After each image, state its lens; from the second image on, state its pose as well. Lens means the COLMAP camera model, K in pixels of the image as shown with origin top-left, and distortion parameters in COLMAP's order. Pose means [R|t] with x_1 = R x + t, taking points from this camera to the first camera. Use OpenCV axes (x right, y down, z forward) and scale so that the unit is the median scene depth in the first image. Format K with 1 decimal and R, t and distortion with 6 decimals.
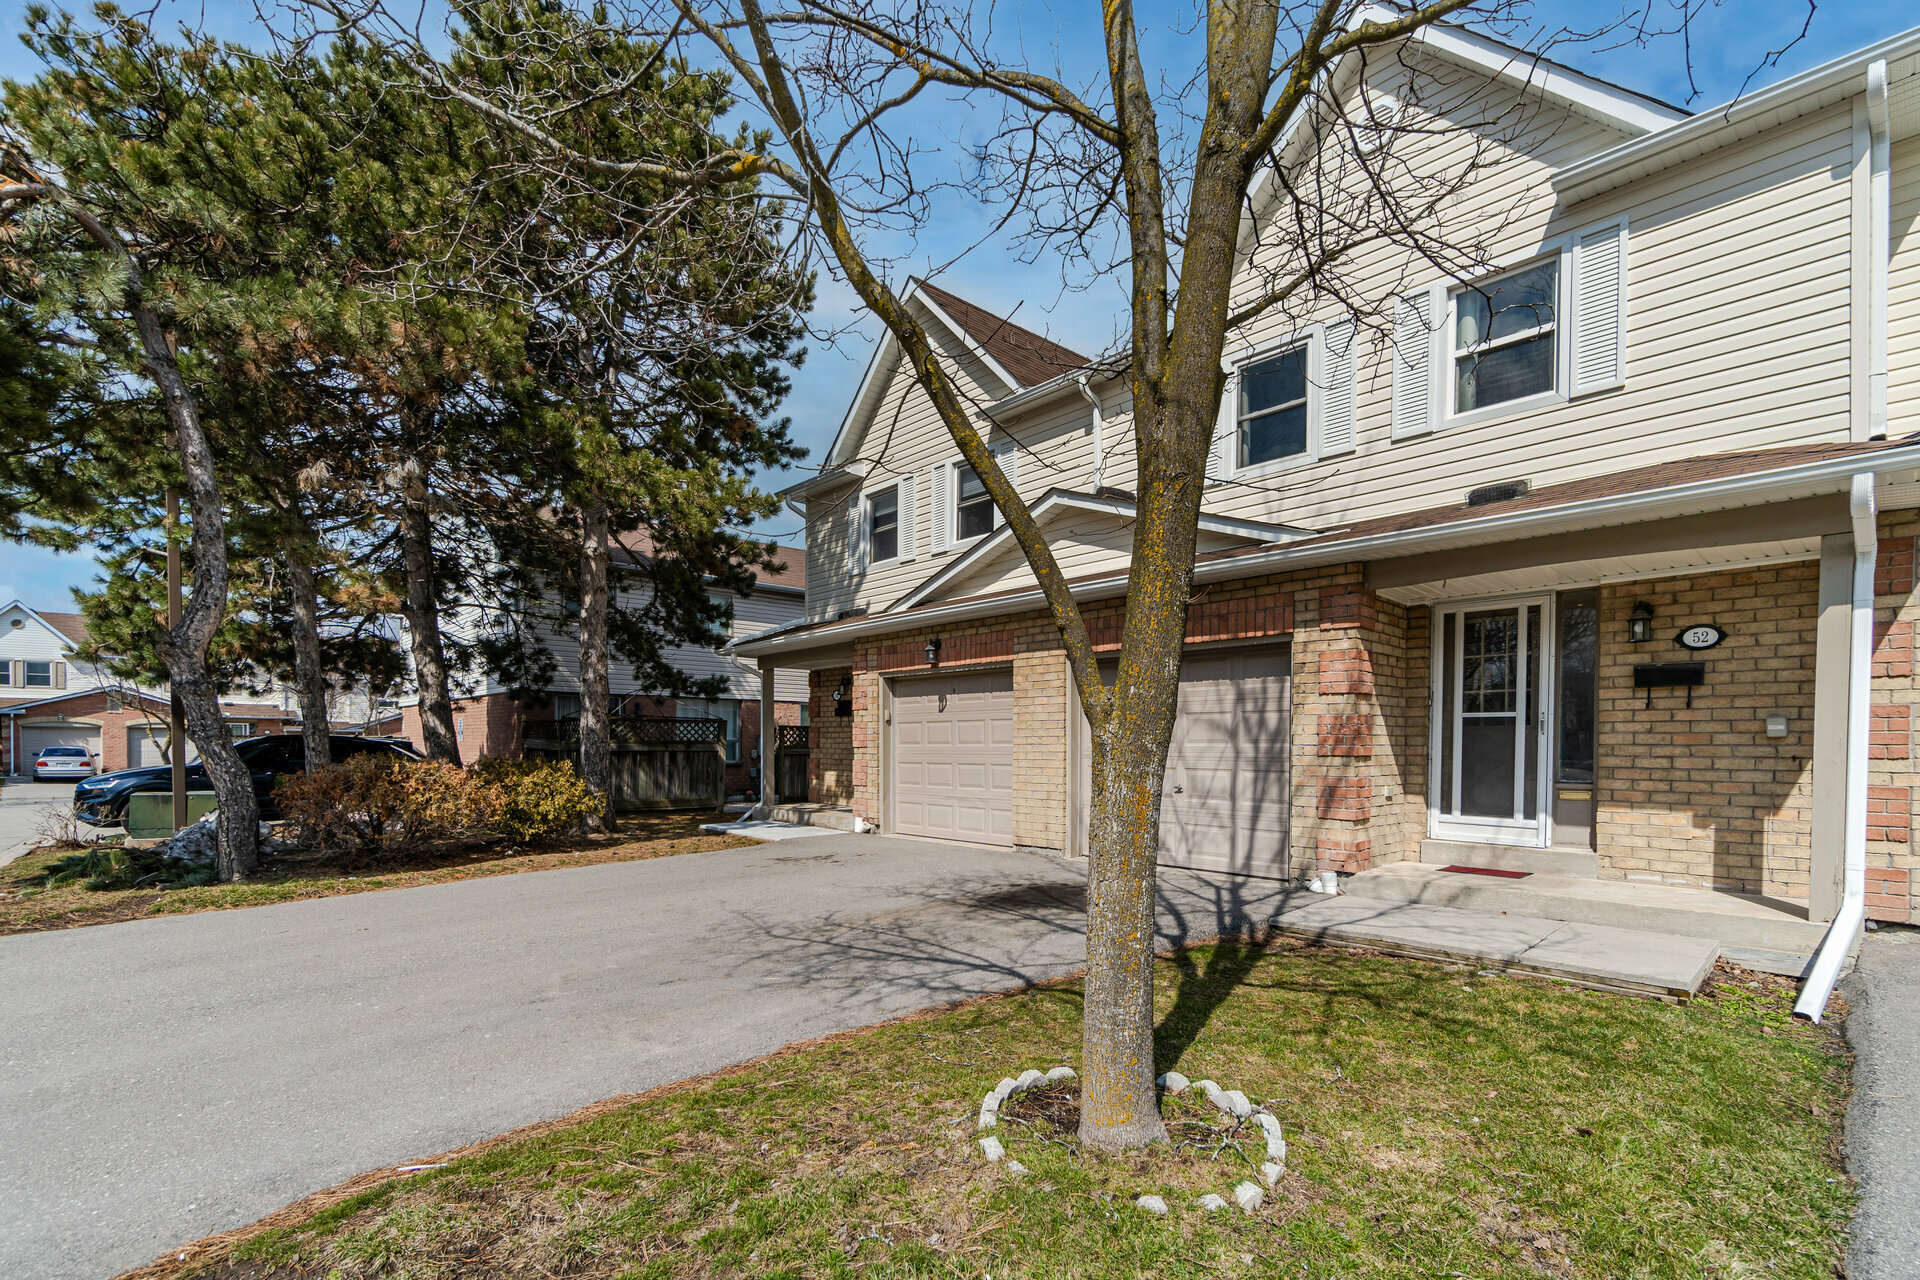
lens RADIAL K [[862.6, 0, 948.2], [0, 862.6, 762.5], [0, 0, 1]] dist [0.001070, 0.000739]
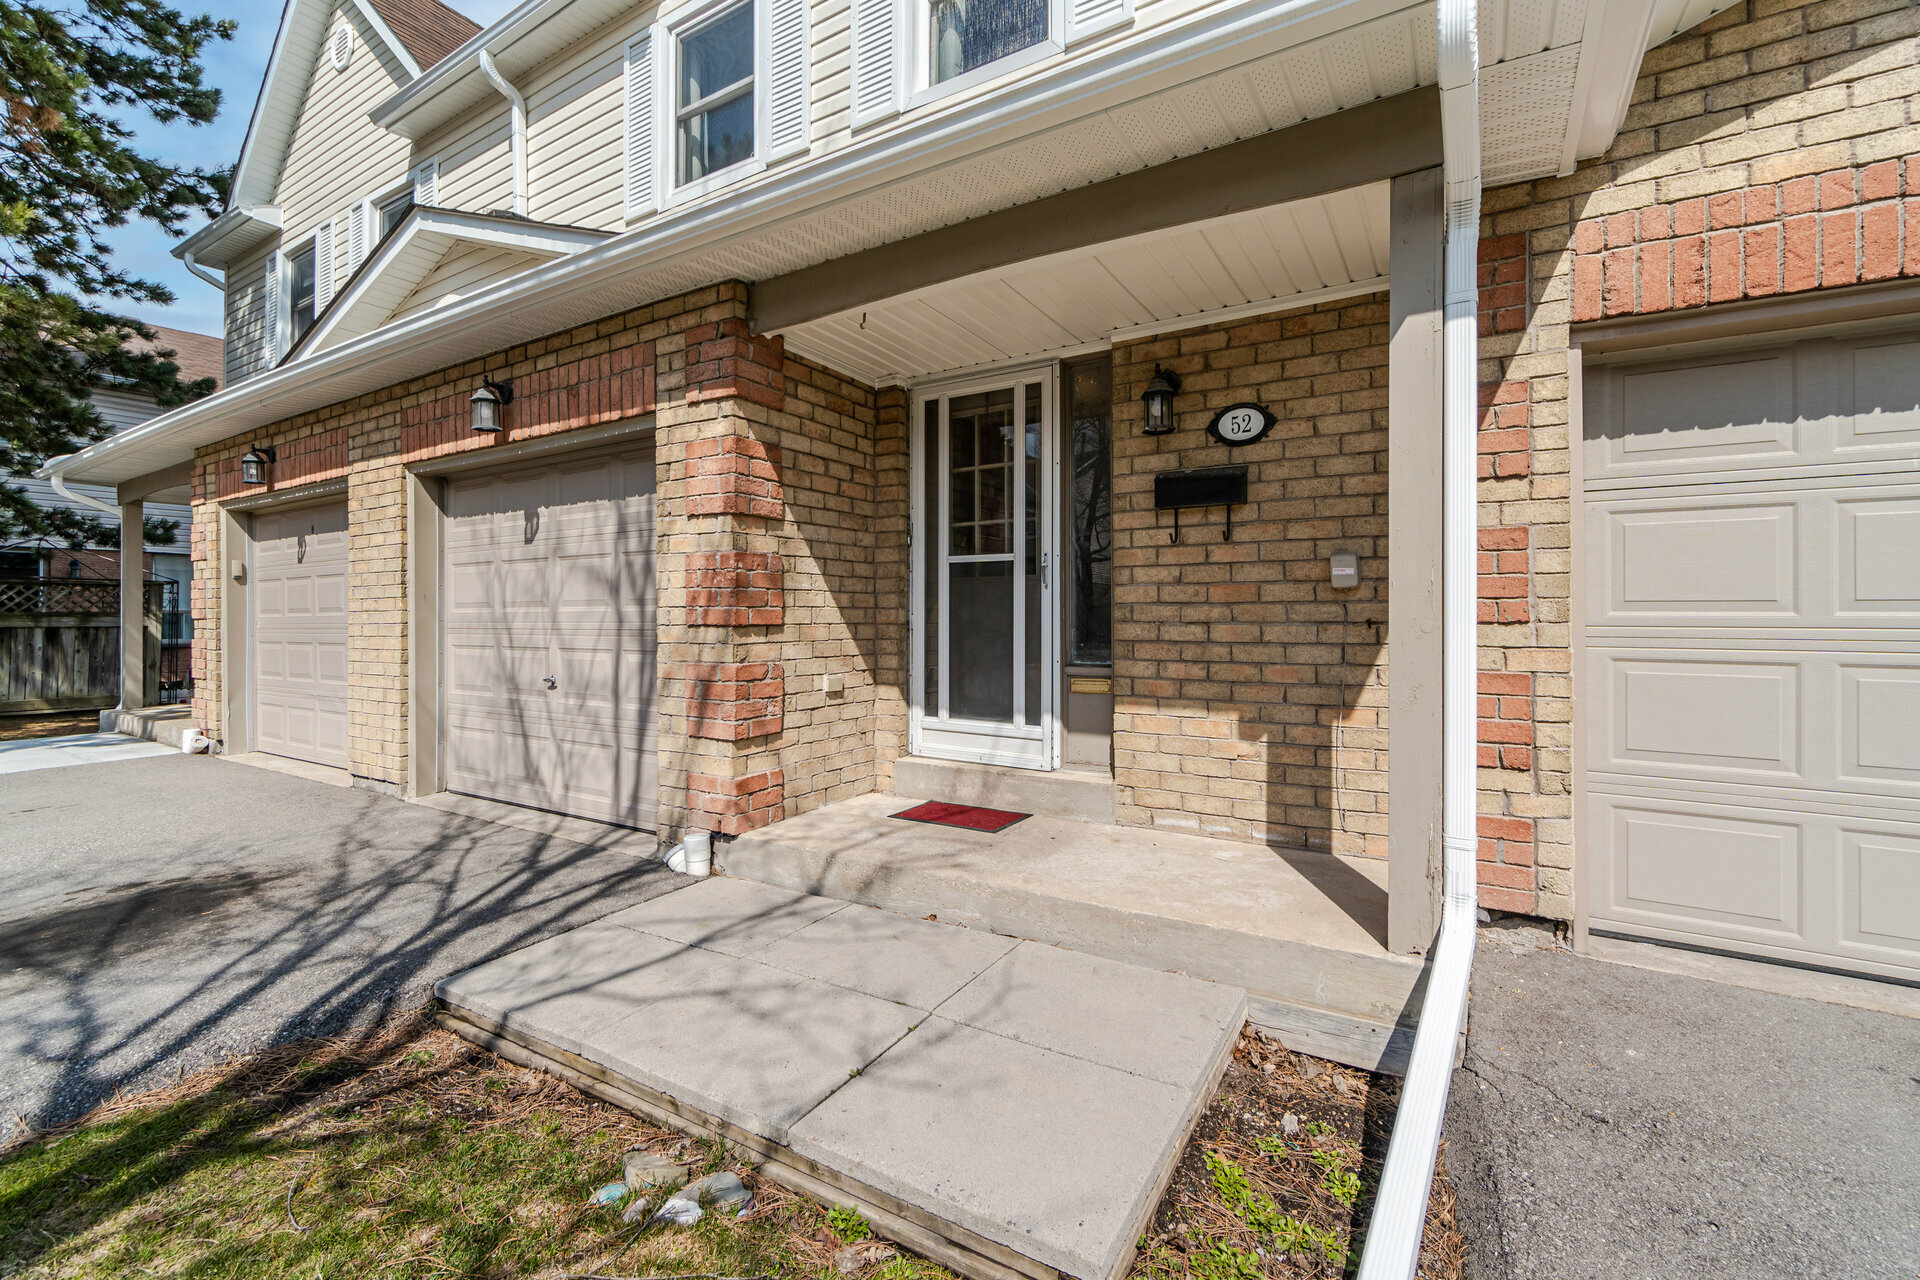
lens RADIAL K [[831.7, 0, 938.4], [0, 831.7, 613.4], [0, 0, 1]] dist [-0.004934, -0.000209]
pose [[0.964173, -0.004318, 0.265240, 0.447476], [0.010836, 0.999674, -0.023117, -0.001469], [-0.265054, 0.025163, 0.963905, 0.436031]]
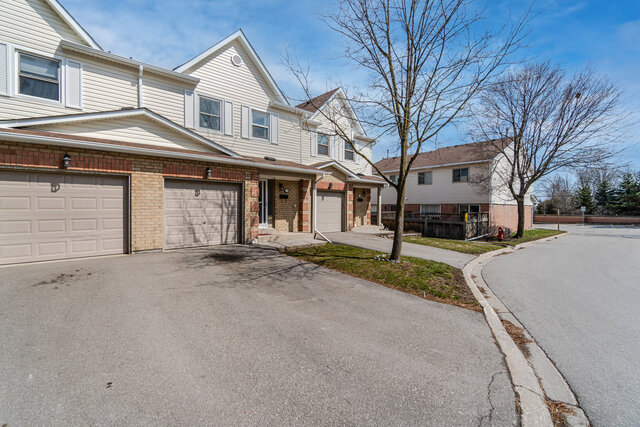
lens RADIAL K [[277.2, 0, 317.9], [0, 277.2, 213.2], [0, 0, 1]] dist [-0.004934, -0.000209]
pose [[0.018595, -0.024591, 0.999525, -0.928209], [0.018653, 0.999532, 0.024244, -0.026778], [-0.999653, 0.018194, 0.019045, 0.655227]]
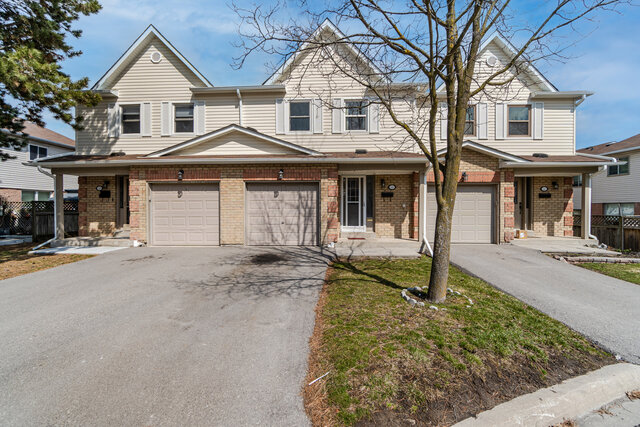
lens RADIAL K [[277.2, 0, 315.1], [0, 277.2, 212.6], [0, 0, 1]] dist [-0.004934, -0.000209]
pose [[0.707859, -0.015189, 0.706191, -0.488985], [0.018335, 0.999827, 0.003126, -0.012118], [-0.706116, 0.010735, 0.708015, 0.167298]]
